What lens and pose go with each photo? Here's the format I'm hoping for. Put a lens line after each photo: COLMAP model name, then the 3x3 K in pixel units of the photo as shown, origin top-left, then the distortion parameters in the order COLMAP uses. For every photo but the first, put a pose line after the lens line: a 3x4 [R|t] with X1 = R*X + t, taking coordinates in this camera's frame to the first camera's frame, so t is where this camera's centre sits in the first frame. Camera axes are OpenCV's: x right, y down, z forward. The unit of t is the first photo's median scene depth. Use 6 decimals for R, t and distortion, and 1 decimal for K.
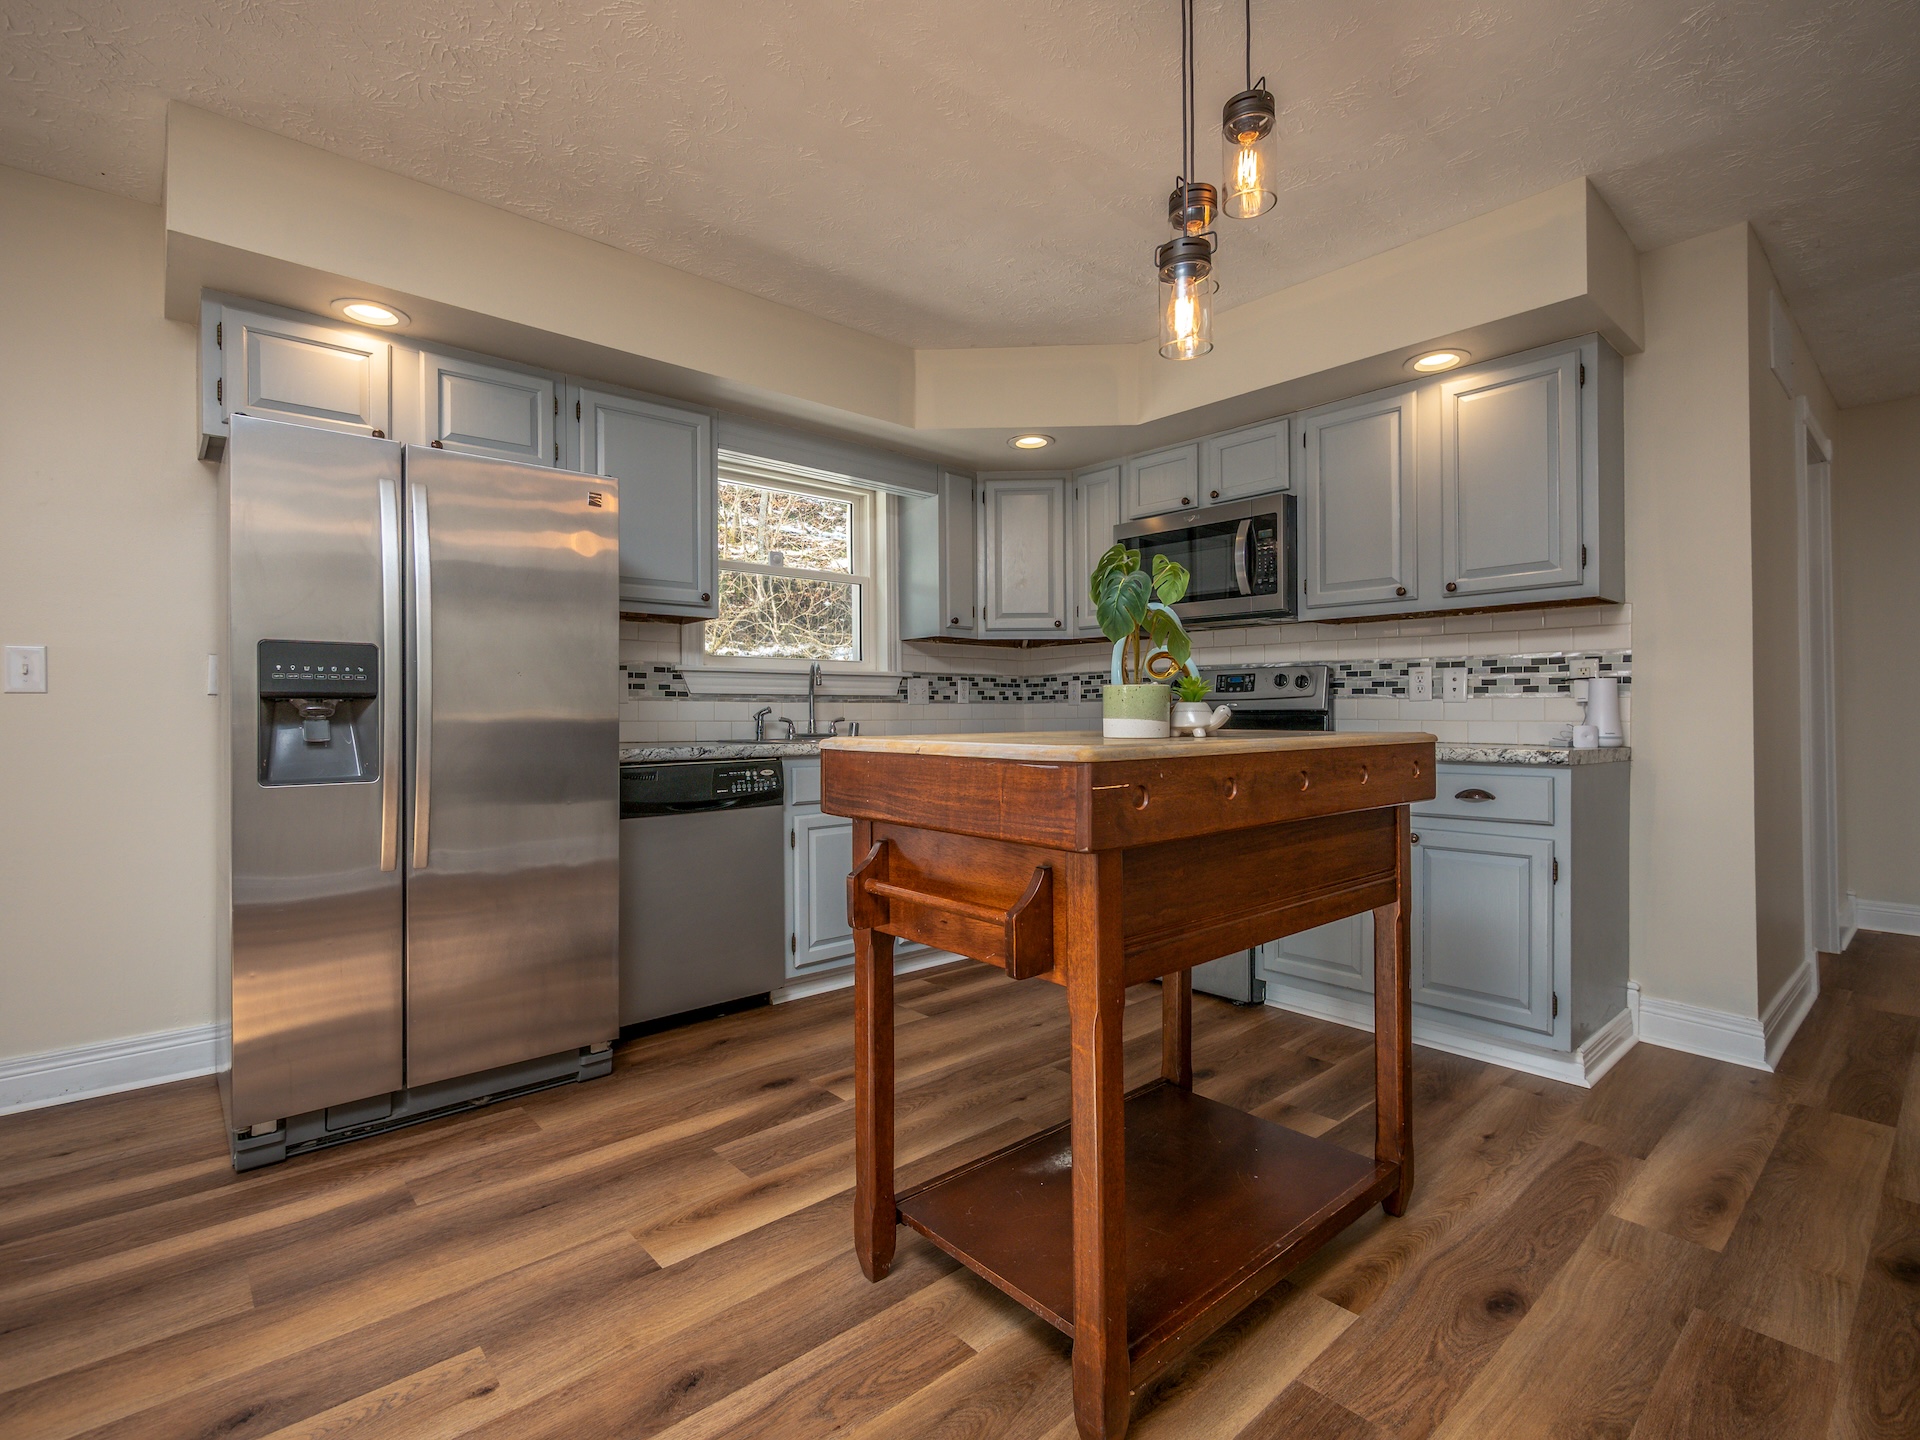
lens RADIAL K [[909.0, 0, 947.9], [0, 909.0, 711.5], [0, 0, 1]] dist [-0.000772, 0.000196]
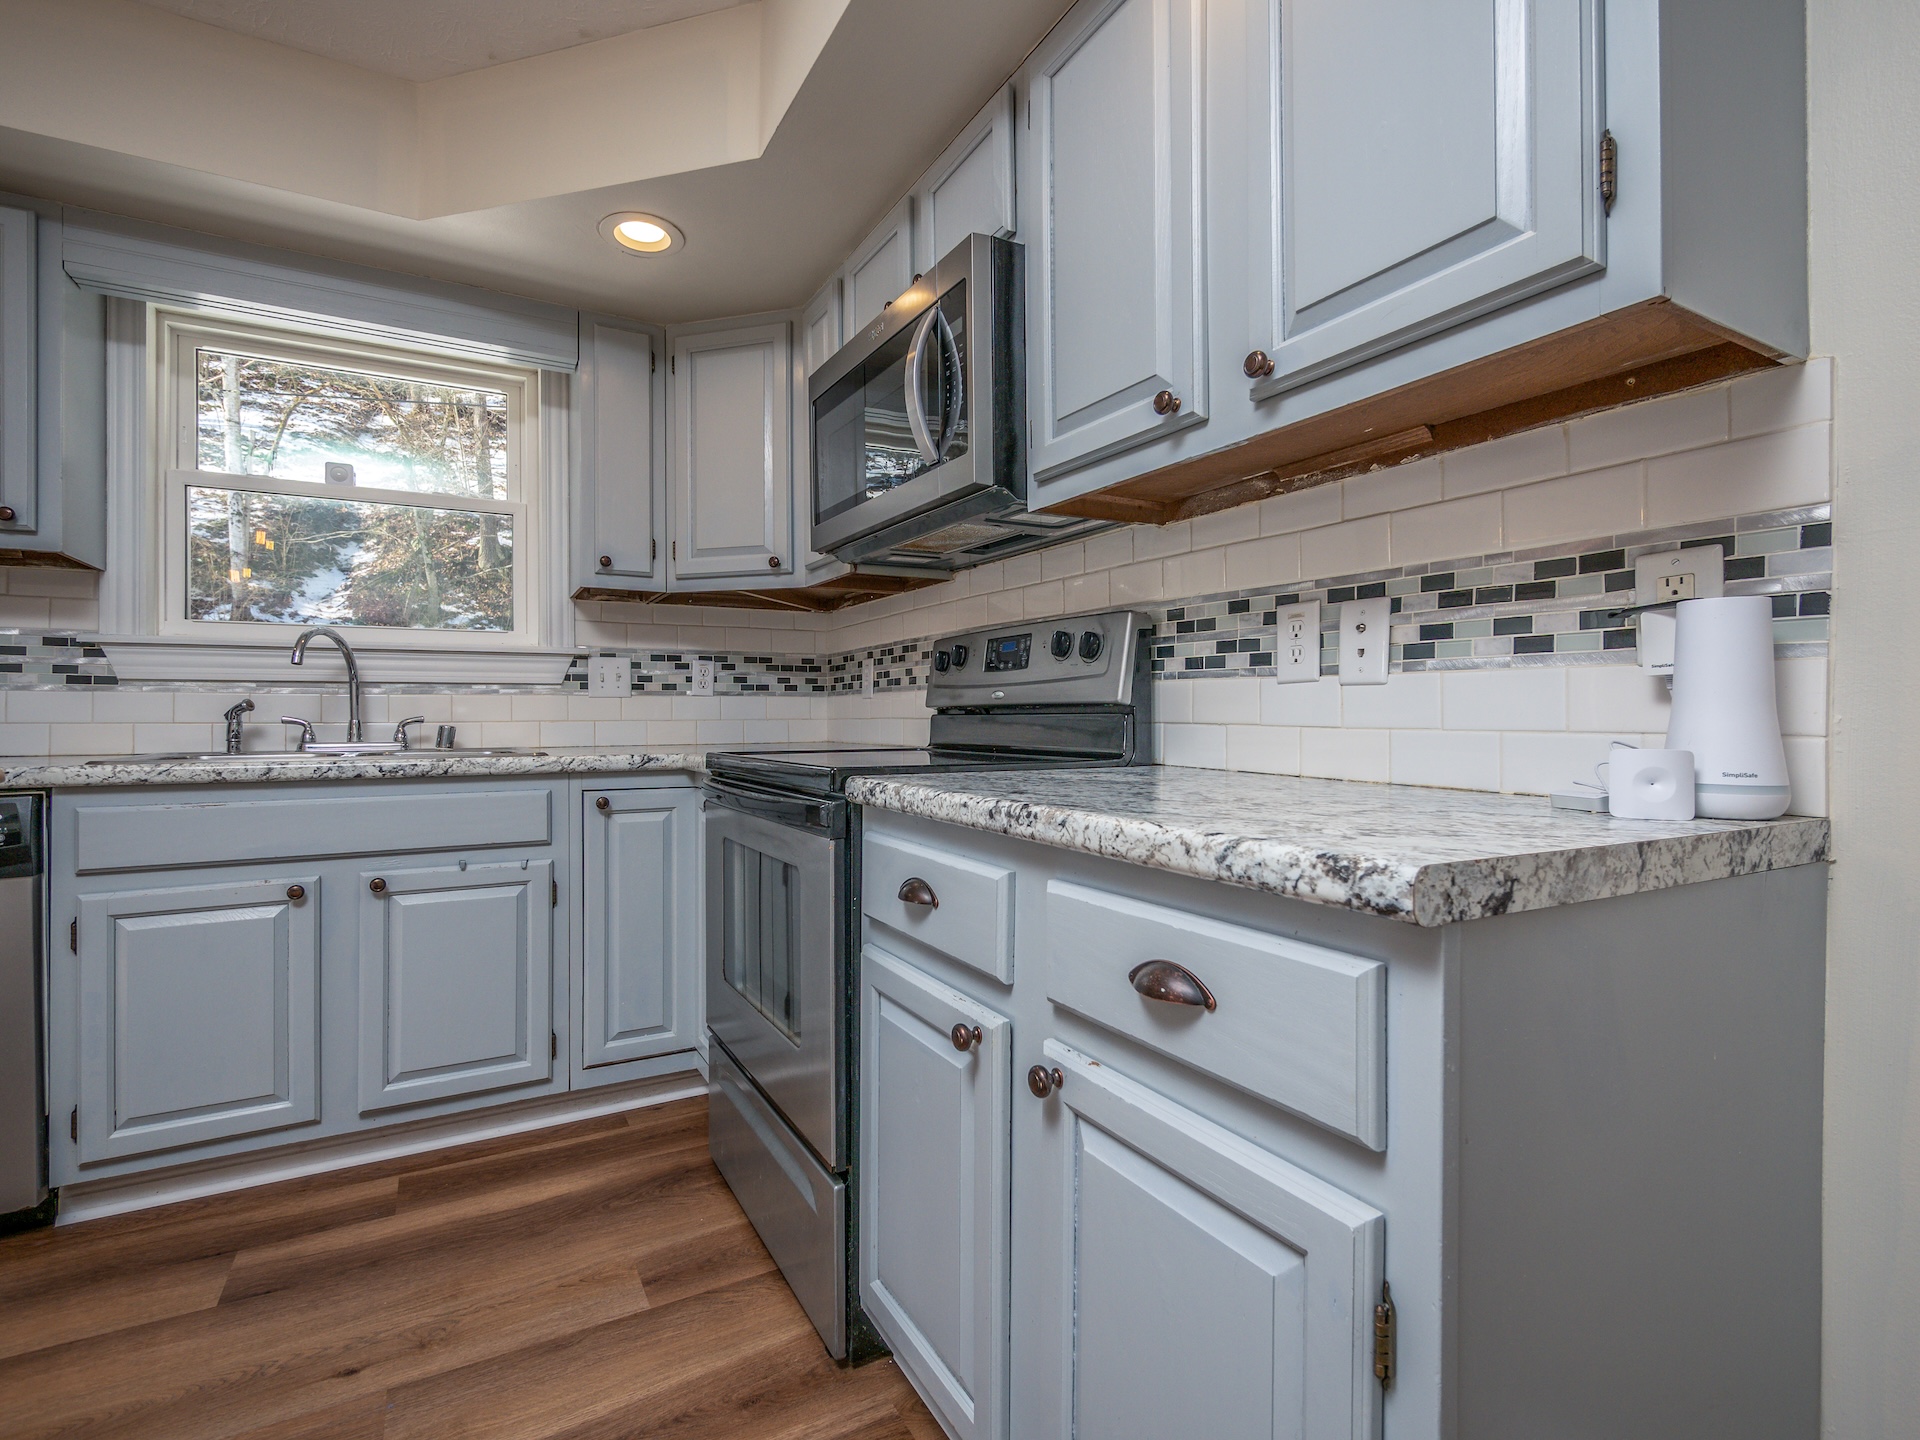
lens RADIAL K [[909.0, 0, 947.9], [0, 909.0, 711.5], [0, 0, 1]] dist [-0.000772, 0.000196]
pose [[0.977912, 0.000407, -0.209017, 0.433438], [-0.000074, 0.999999, 0.001601, 0.001818], [0.209017, -0.001550, 0.977911, 0.525079]]
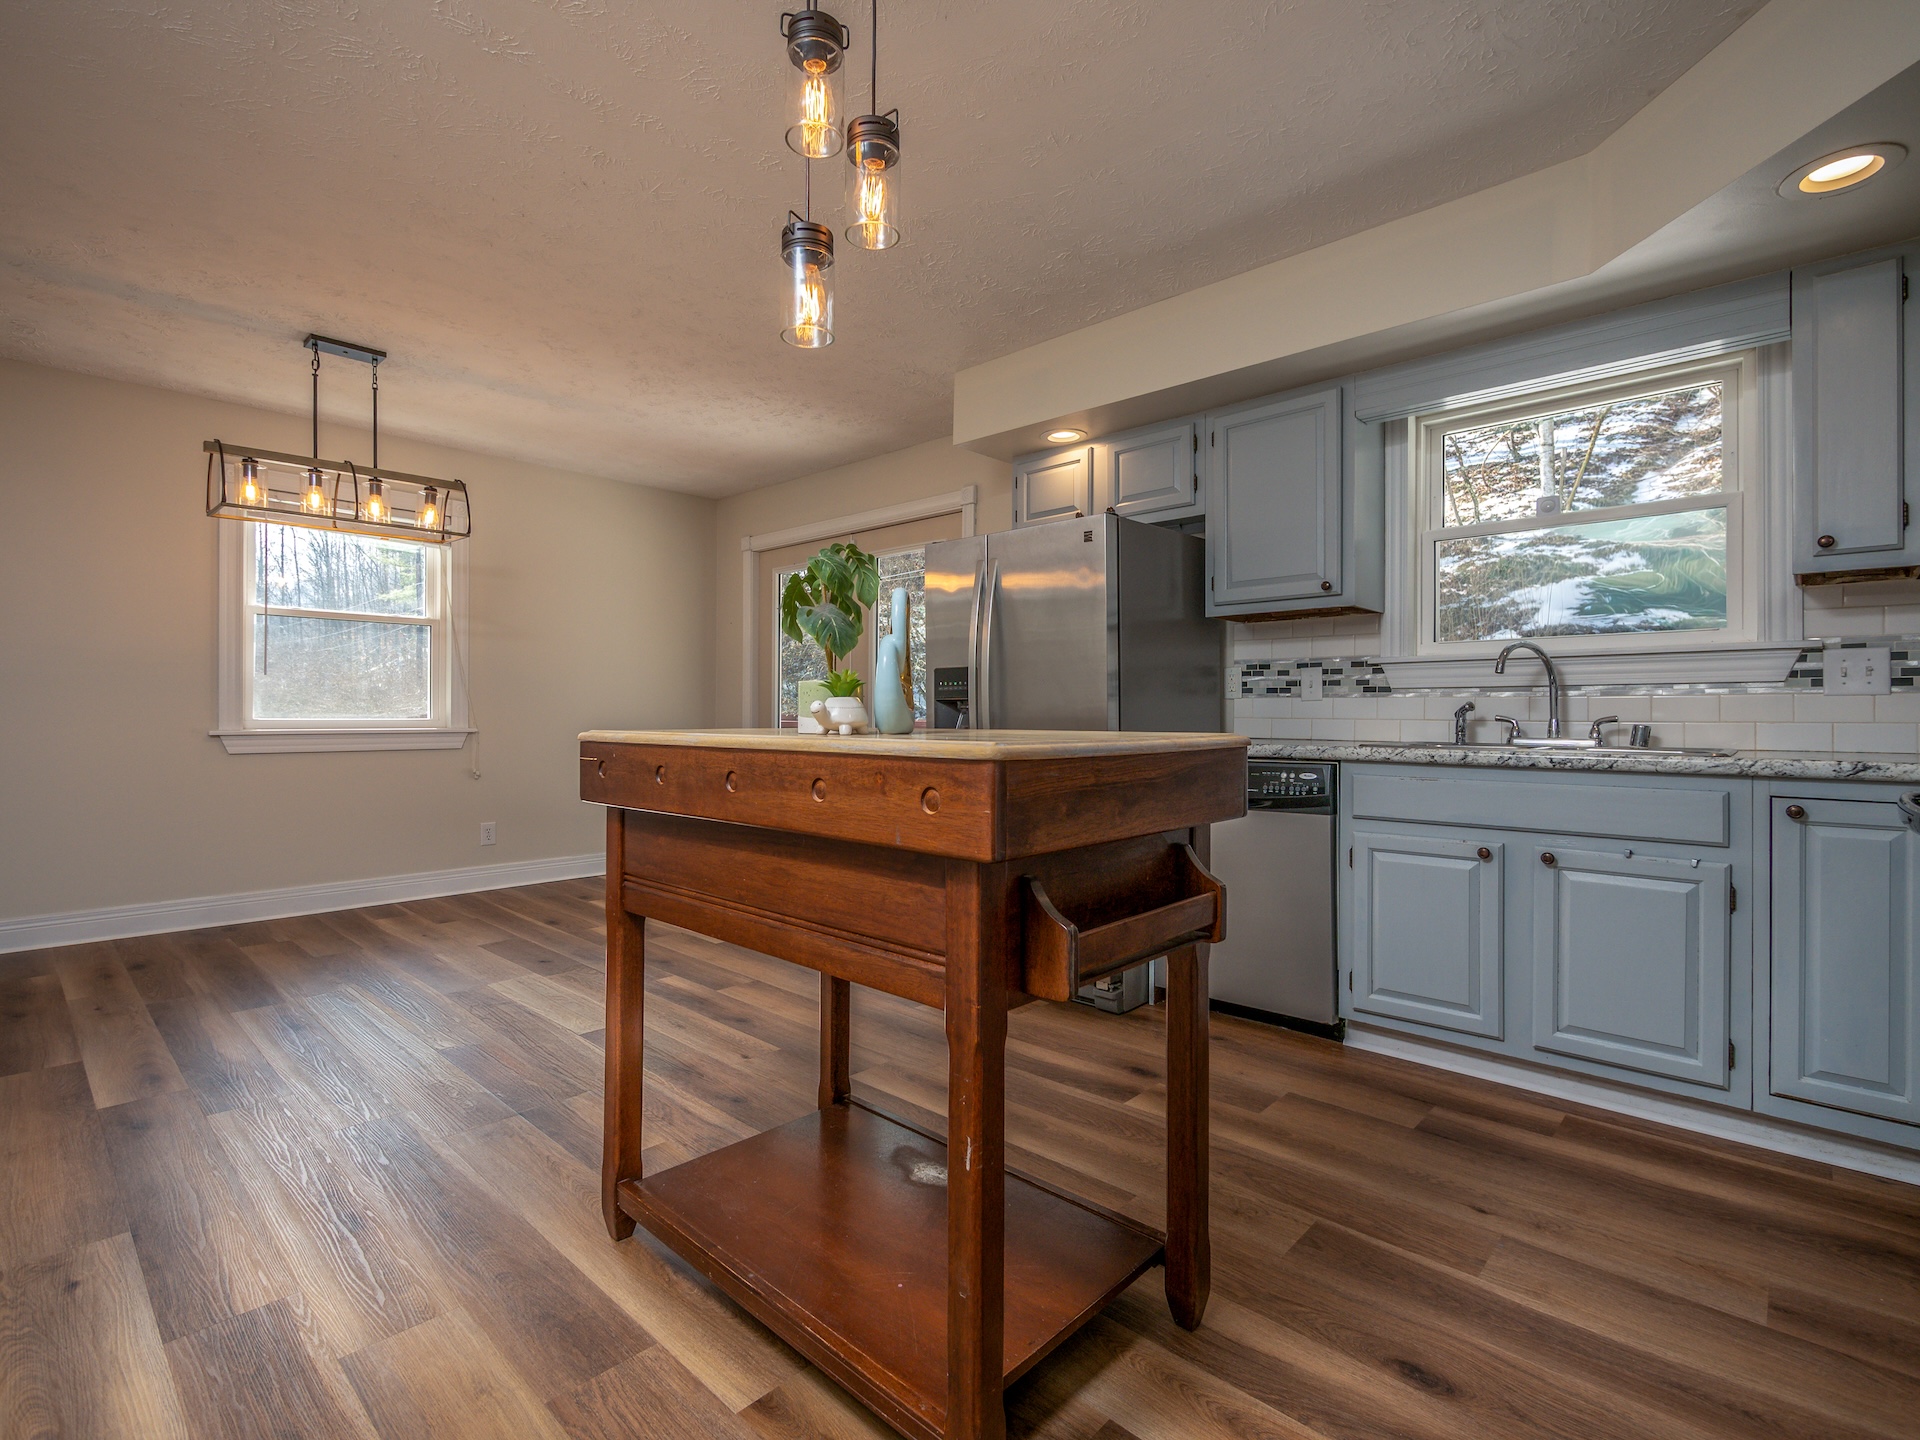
lens RADIAL K [[909.0, 0, 947.9], [0, 909.0, 711.5], [0, 0, 1]] dist [-0.000772, 0.000196]
pose [[0.098177, 0.000961, -0.995169, 0.591961], [0.000340, 0.999999, 0.000999, 0.002038], [0.995169, -0.000437, 0.098176, 0.499162]]
